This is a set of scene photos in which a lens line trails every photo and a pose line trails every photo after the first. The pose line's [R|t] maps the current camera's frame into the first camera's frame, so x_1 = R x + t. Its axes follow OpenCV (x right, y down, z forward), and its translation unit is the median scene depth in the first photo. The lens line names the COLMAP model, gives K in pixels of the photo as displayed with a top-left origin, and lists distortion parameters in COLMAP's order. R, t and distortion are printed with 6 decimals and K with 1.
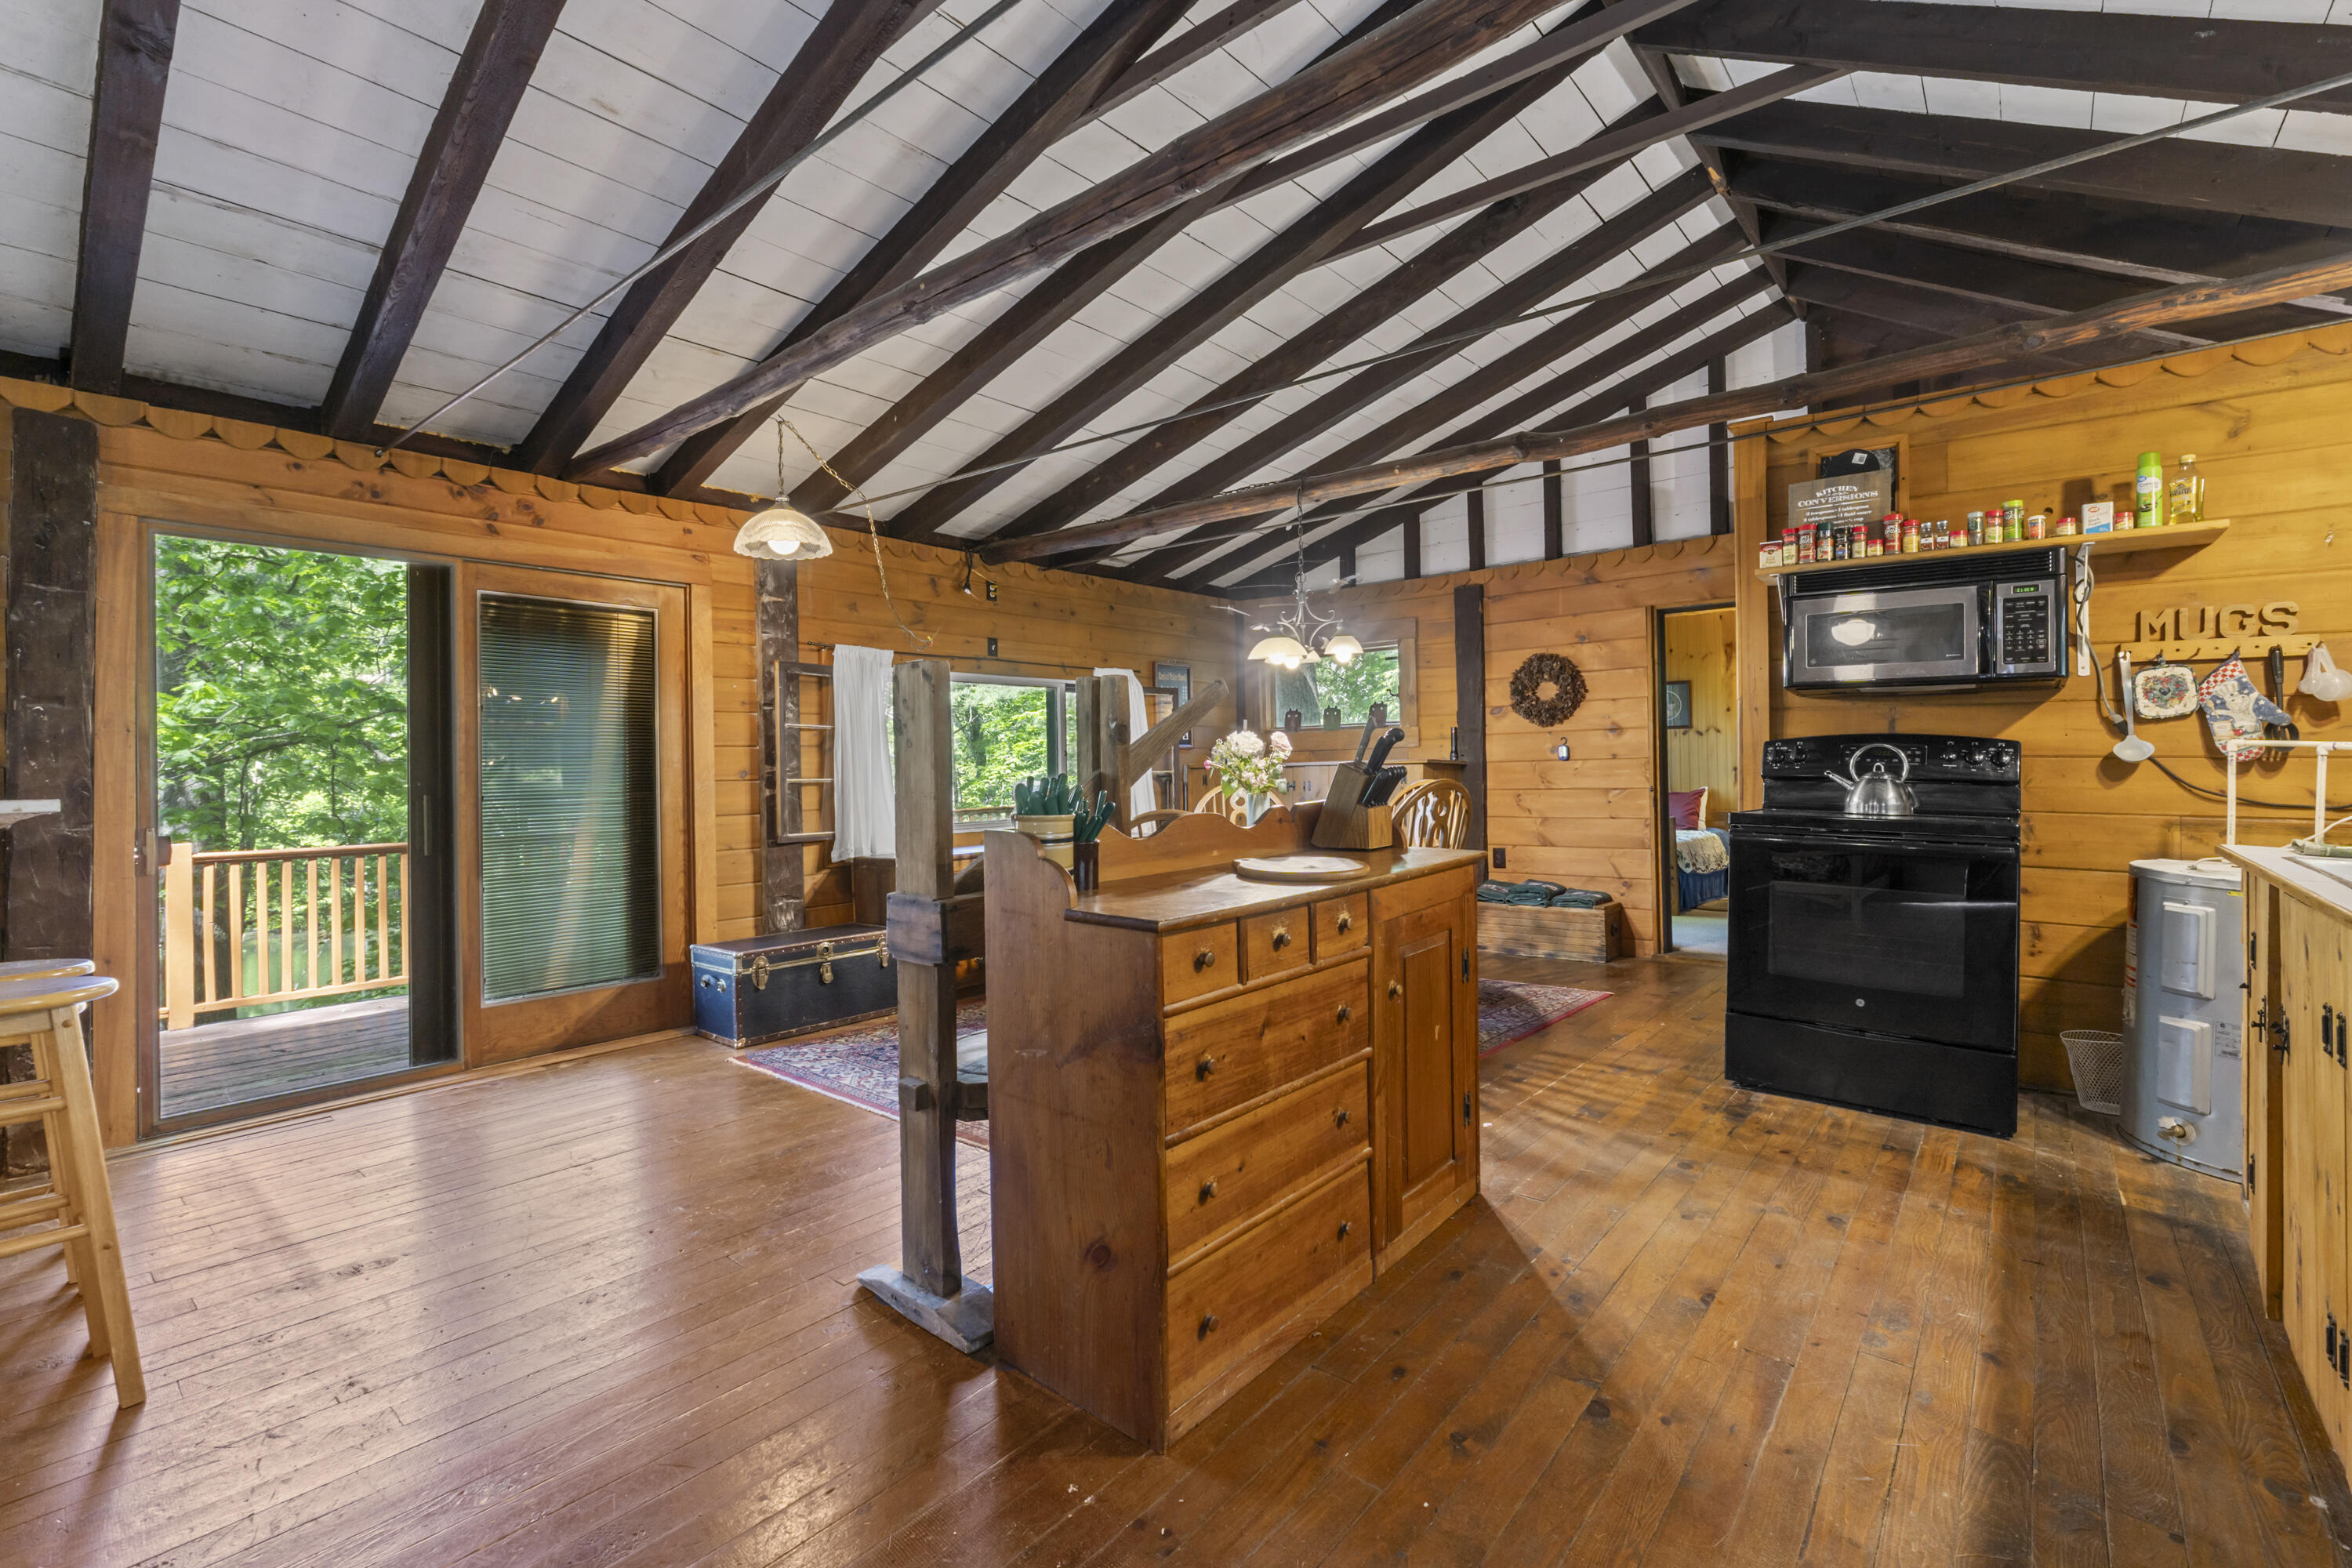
lens RADIAL K [[1012.8, 0, 1194.0], [0, 1012.8, 758.1], [0, 0, 1]] dist [-0.006789, -0.000349]
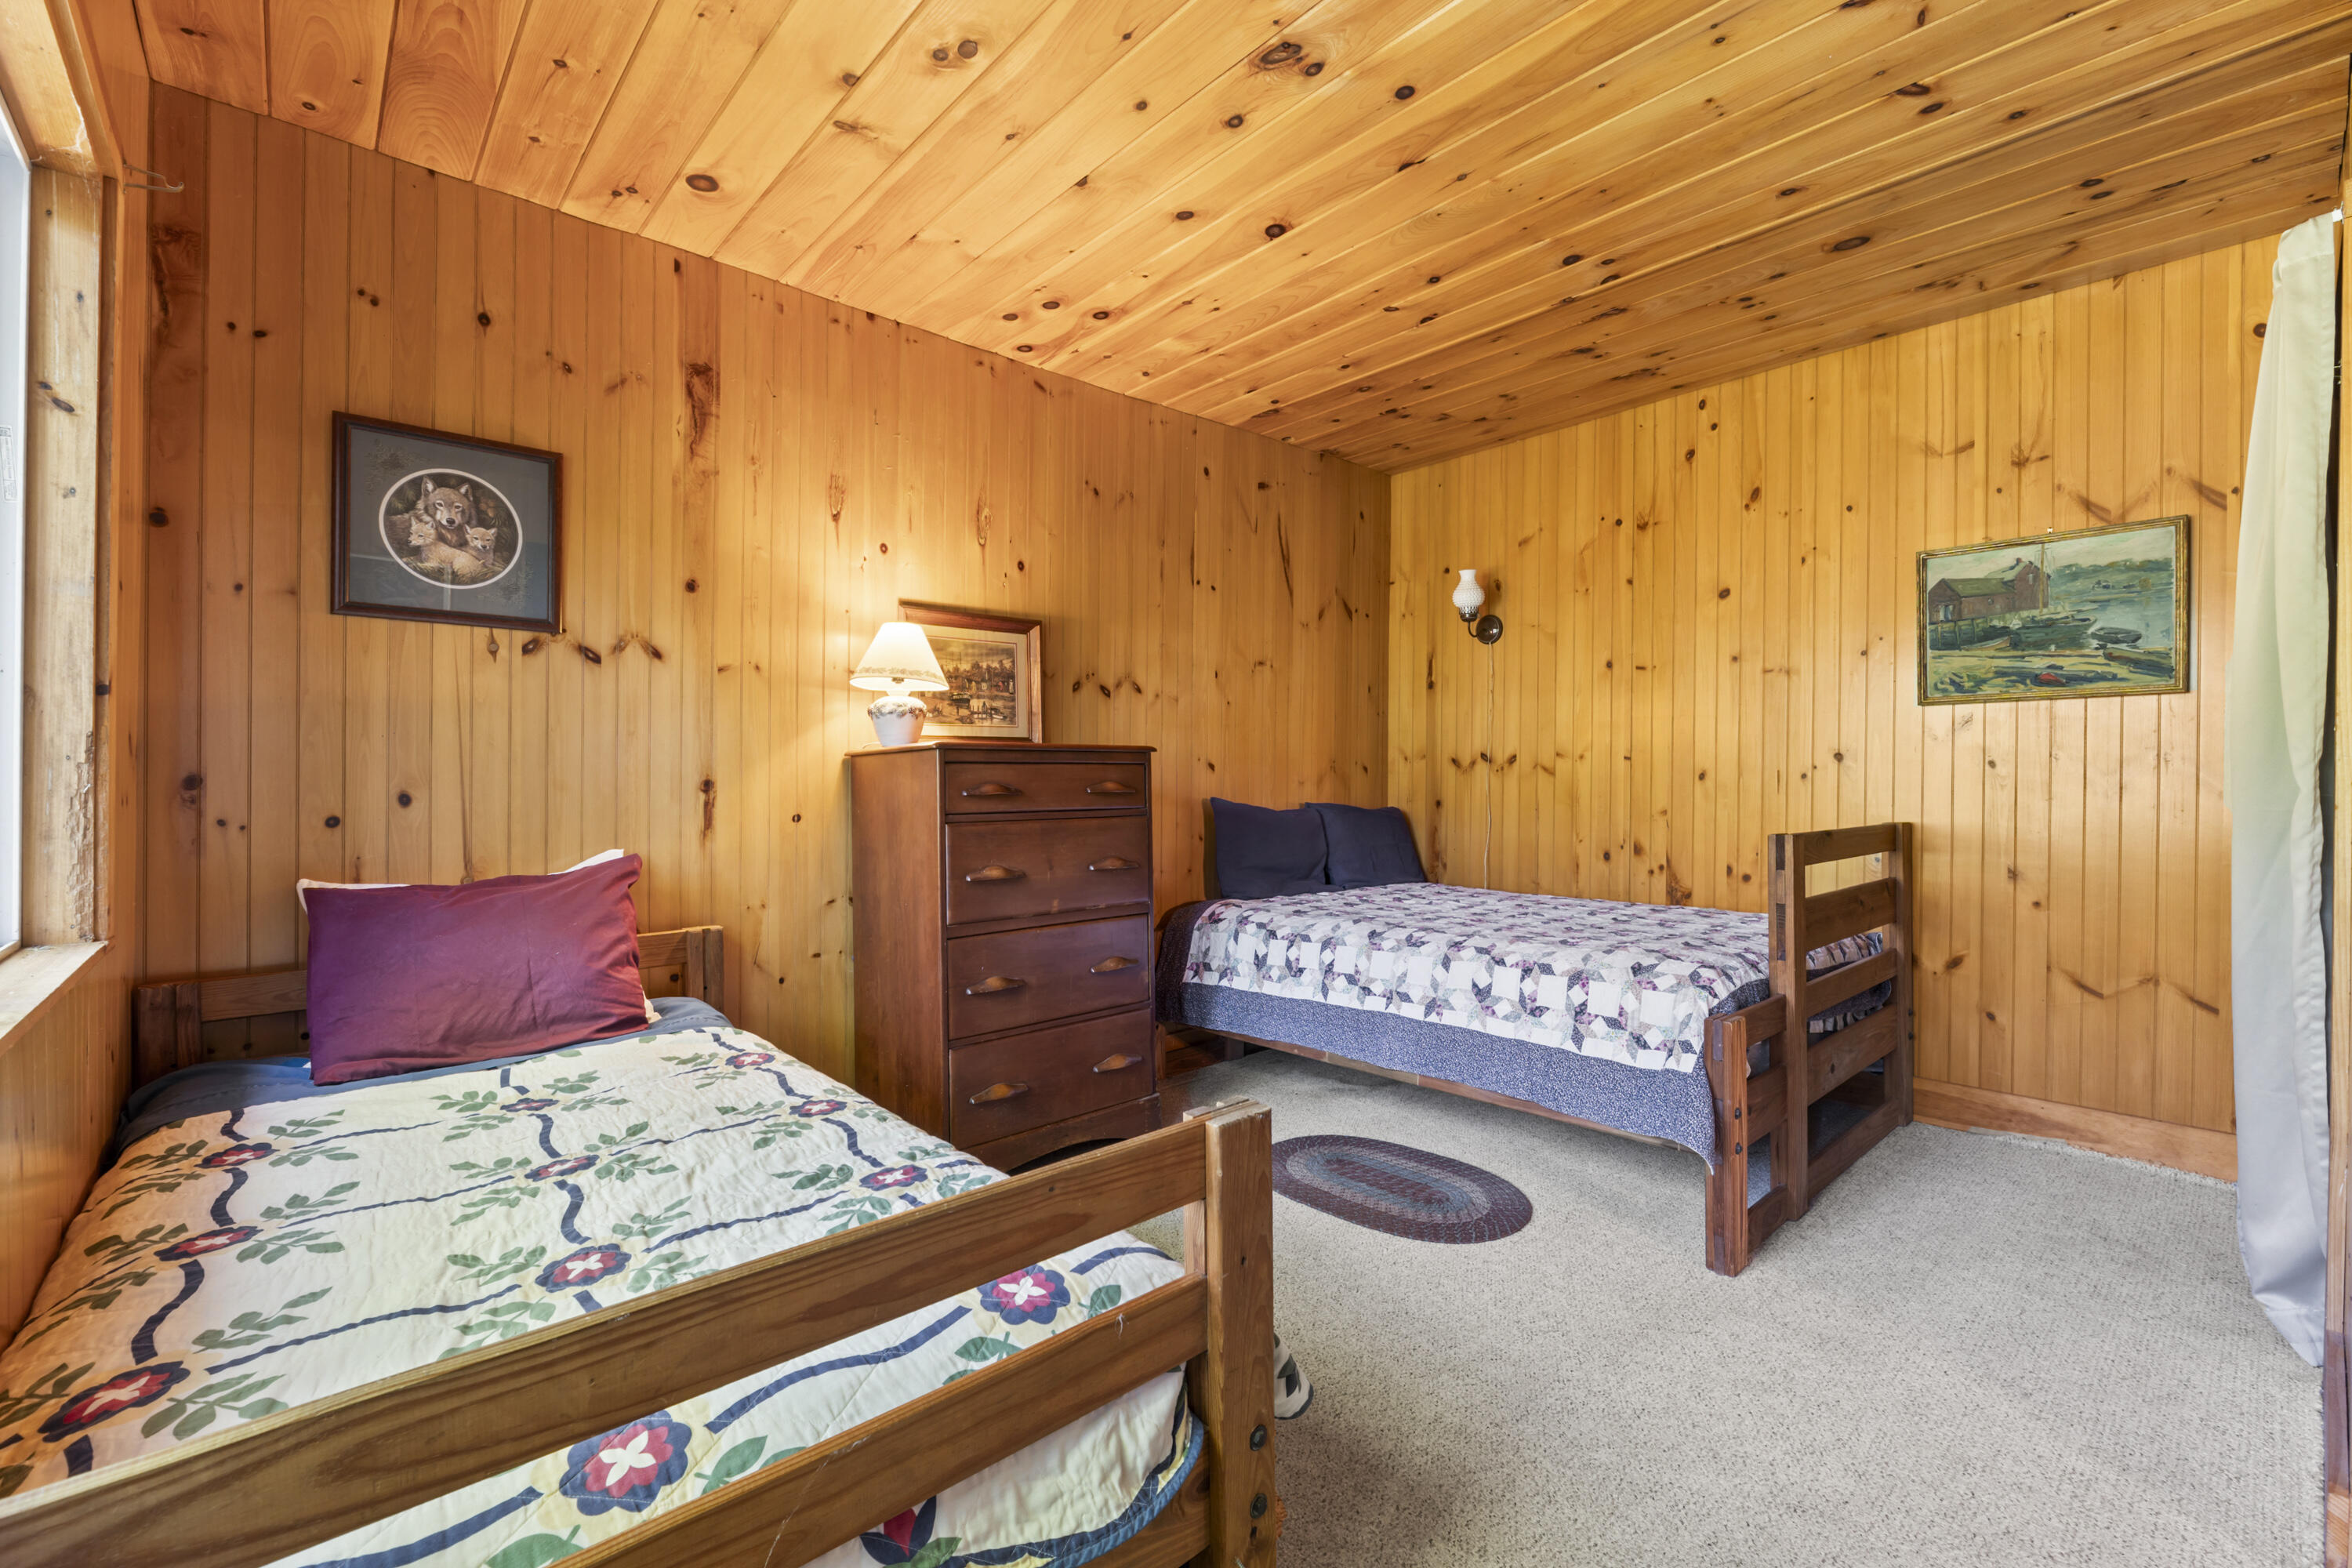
lens RADIAL K [[1031.1, 0, 1158.7], [0, 1031.1, 785.5], [0, 0, 1]] dist [-0.003009, 0.000004]
pose [[0.154099, 0.011786, 0.987985, 0.480632], [-0.020140, 0.999759, -0.008785, 0.020154], [-0.987850, -0.018544, 0.154299, 1.565842]]
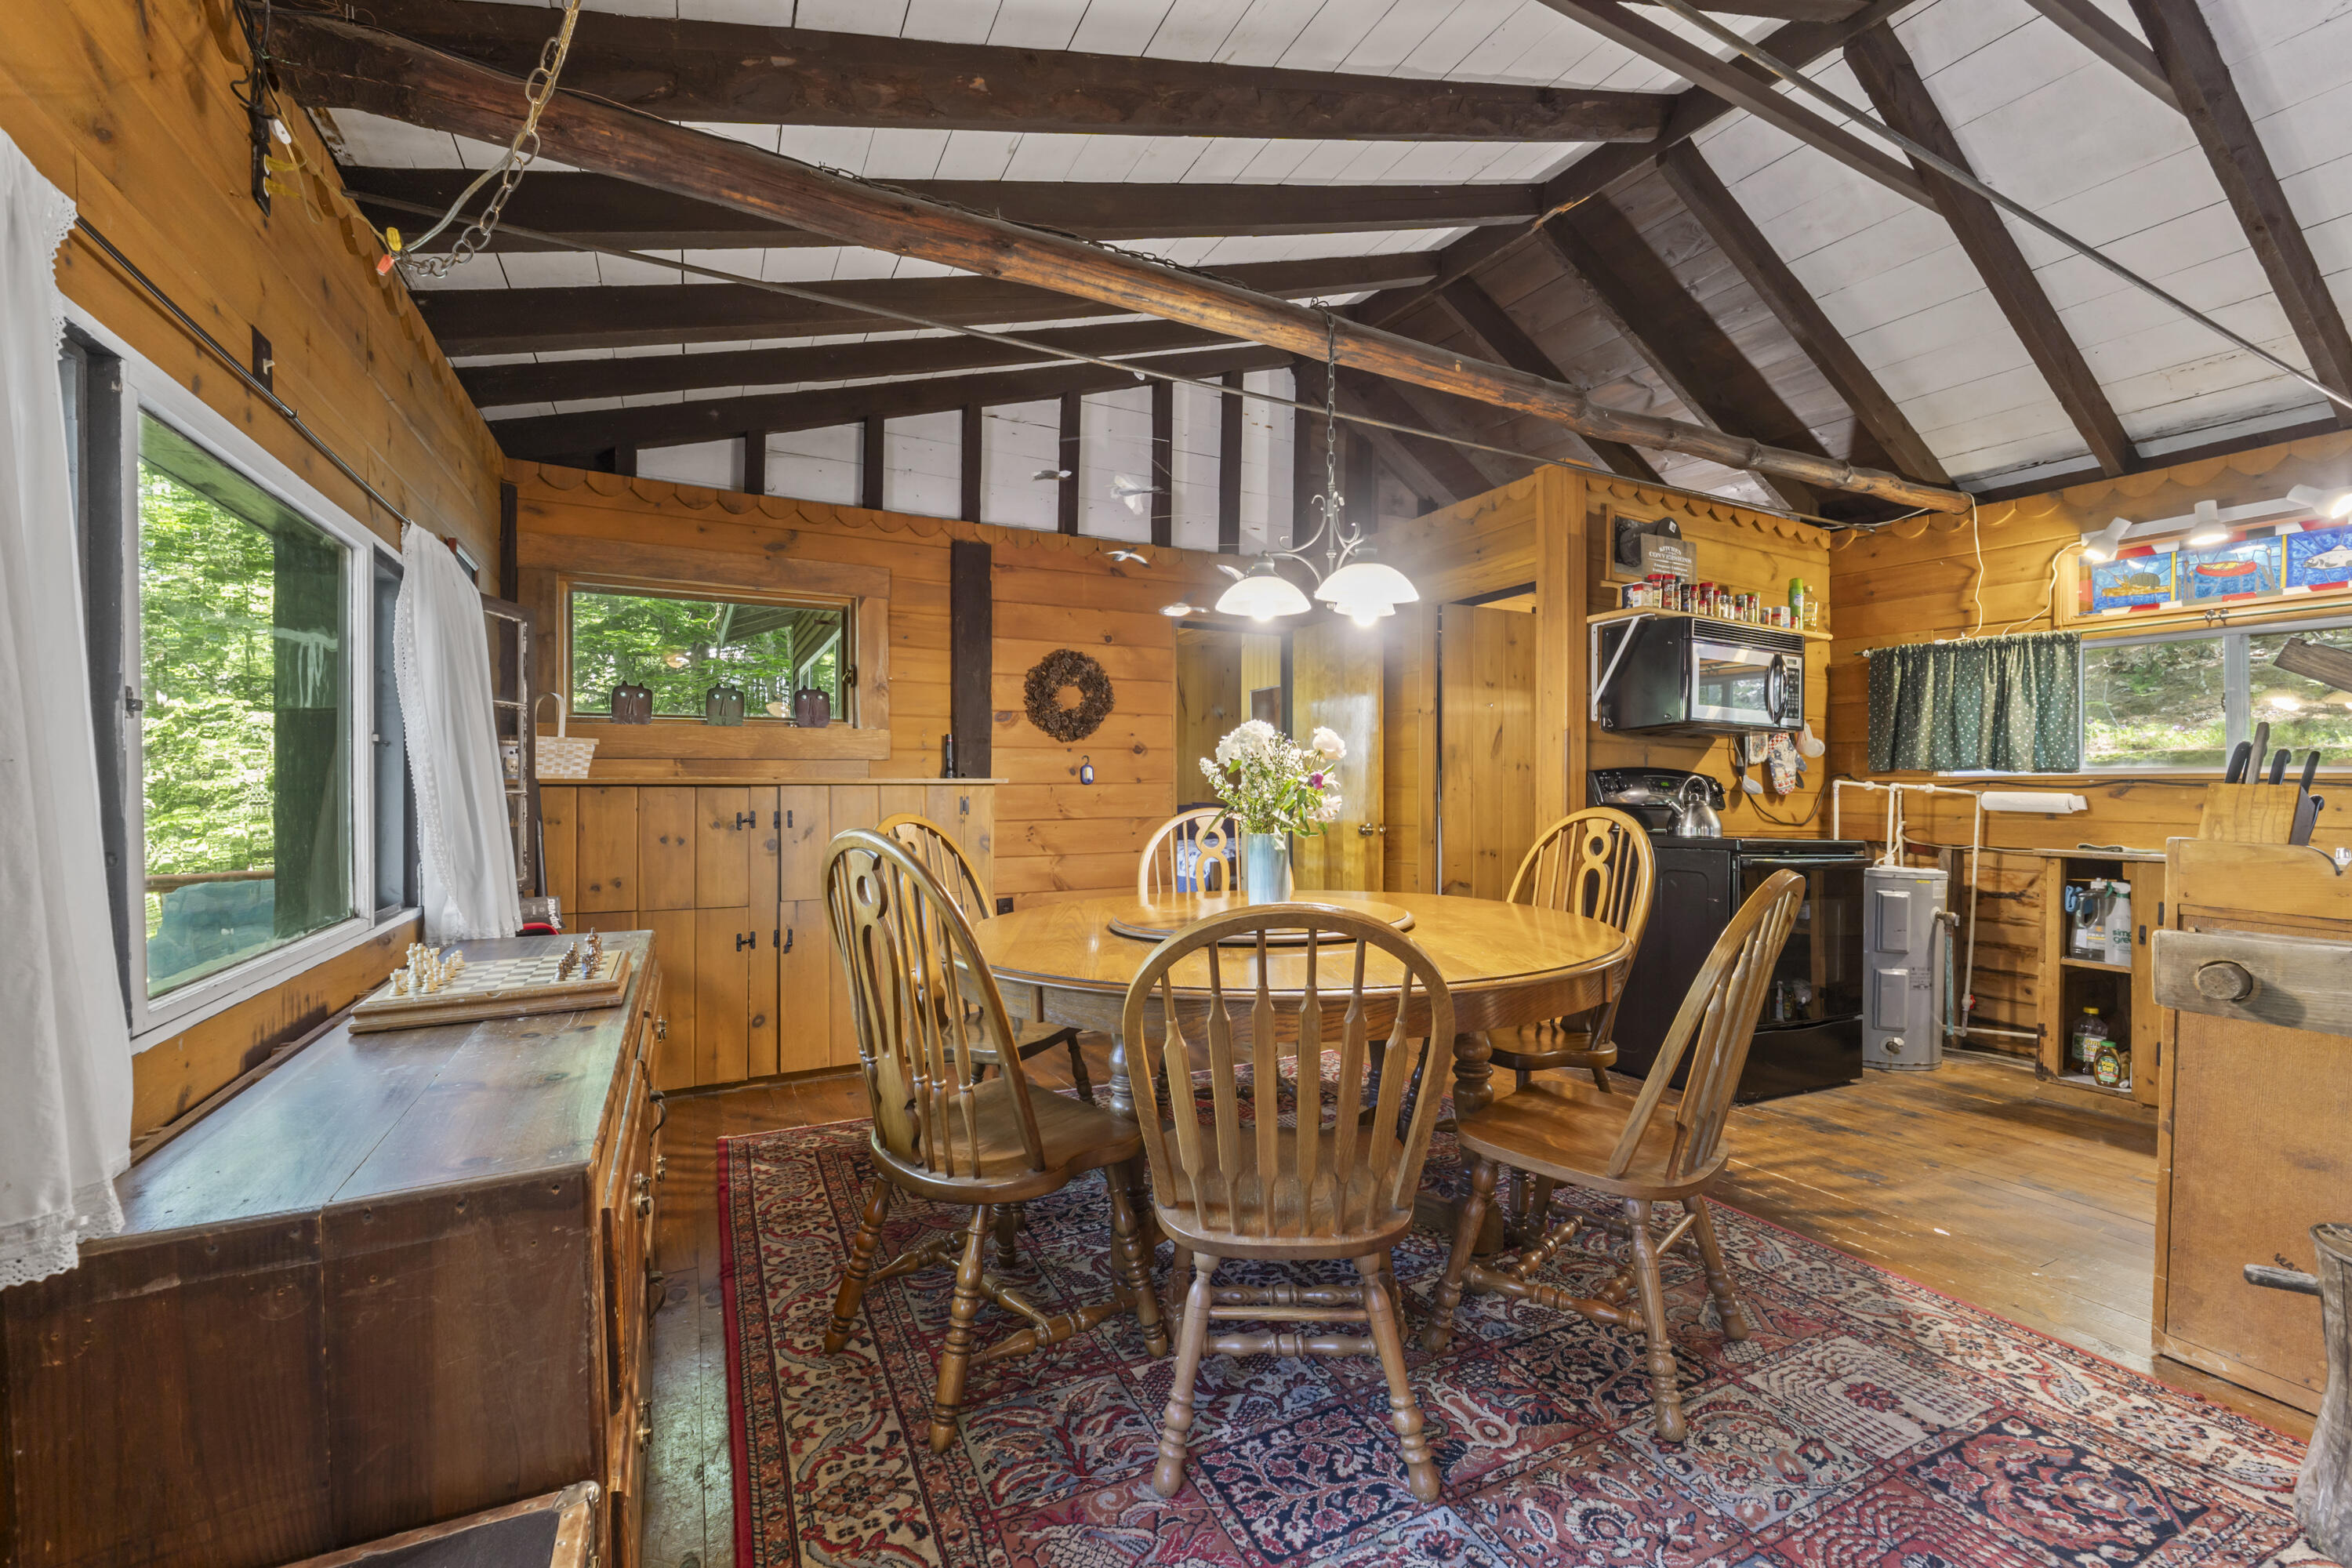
lens RADIAL K [[984.4, 0, 1180.0], [0, 984.4, 782.1], [0, 0, 1]] dist [-0.007308, 0.000000]
pose [[0.400036, 0.020684, 0.916266, -0.439454], [-0.018242, 0.999727, -0.014604, 0.014595], [-0.916318, -0.010872, 0.400304, 0.802212]]
